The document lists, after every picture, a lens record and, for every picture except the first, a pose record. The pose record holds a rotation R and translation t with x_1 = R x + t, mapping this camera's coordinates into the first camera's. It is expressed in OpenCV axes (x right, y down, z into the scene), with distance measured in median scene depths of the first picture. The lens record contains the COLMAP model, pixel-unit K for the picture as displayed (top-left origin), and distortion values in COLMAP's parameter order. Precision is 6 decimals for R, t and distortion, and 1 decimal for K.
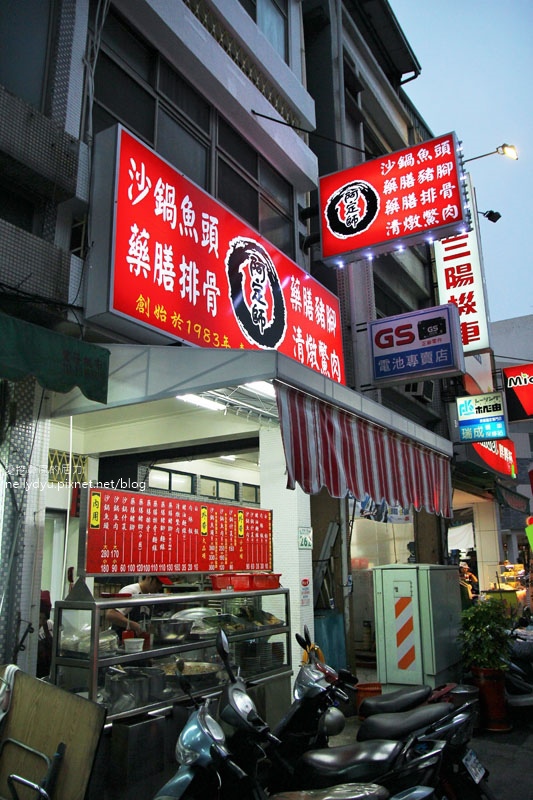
lens RADIAL K [[626.6, 0, 270.7], [0, 626.6, 385.7], [0, 0, 1]] dist [-0.119961, 0.101084]
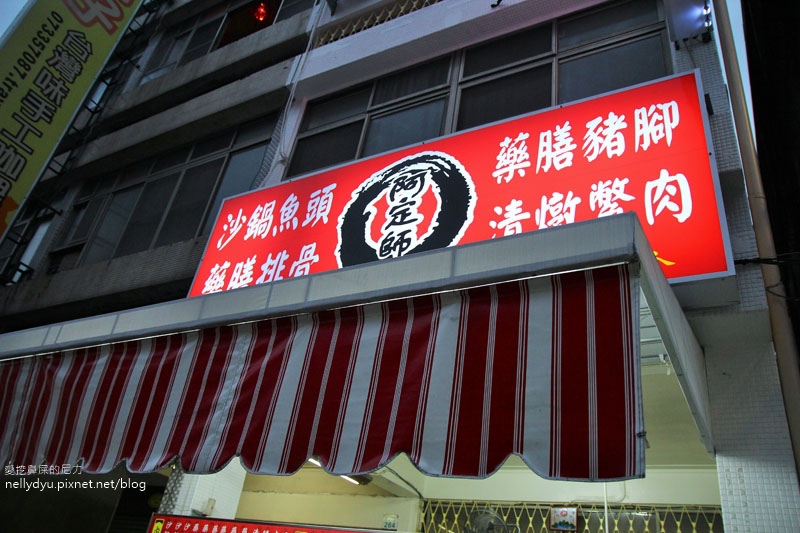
lens RADIAL K [[626.6, 0, 397.1], [0, 626.6, 271.8], [0, 0, 1]] dist [-0.119961, 0.101084]
pose [[0.031676, -0.510590, -0.859241, 0.658977], [0.130062, 0.854468, -0.502959, 0.311724], [0.991000, -0.095823, 0.093475, 1.096292]]
